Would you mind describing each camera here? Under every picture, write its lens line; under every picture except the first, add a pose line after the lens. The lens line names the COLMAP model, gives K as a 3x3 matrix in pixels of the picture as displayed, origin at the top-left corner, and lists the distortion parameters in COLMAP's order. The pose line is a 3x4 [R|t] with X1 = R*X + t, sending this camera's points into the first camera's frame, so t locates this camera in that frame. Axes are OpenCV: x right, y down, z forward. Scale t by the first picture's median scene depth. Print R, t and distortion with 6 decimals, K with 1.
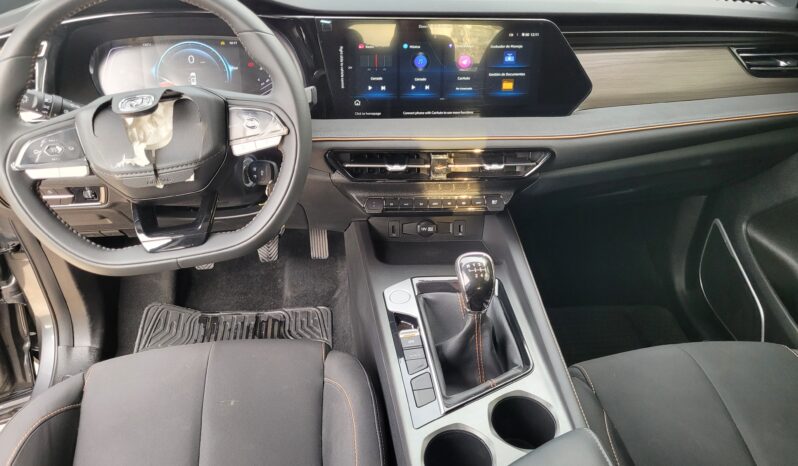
lens RADIAL K [[603.8, 0, 398.7], [0, 603.8, 234.0], [0, 0, 1]] dist [0.037244, -0.008111]
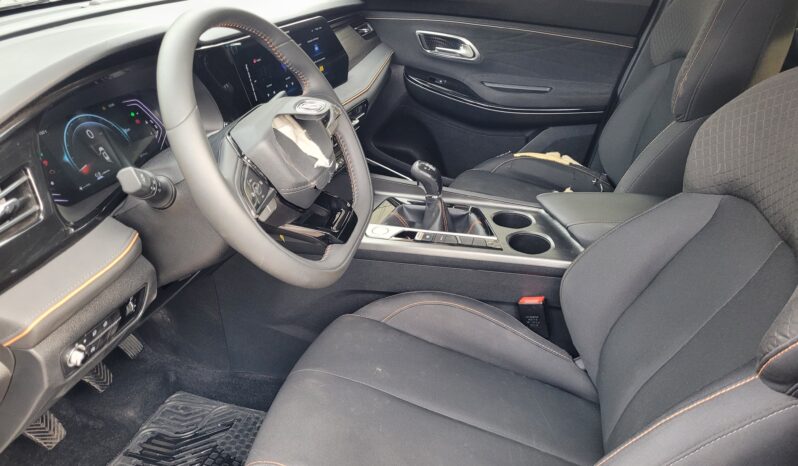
lens RADIAL K [[603.8, 0, 398.7], [0, 603.8, 232.9], [0, 0, 1]] dist [0.037244, -0.008111]
pose [[0.374519, -0.437702, 0.817406, -0.633900], [0.535951, 0.821570, 0.194369, -0.072641], [-0.756632, 0.365295, 0.542281, 0.175358]]
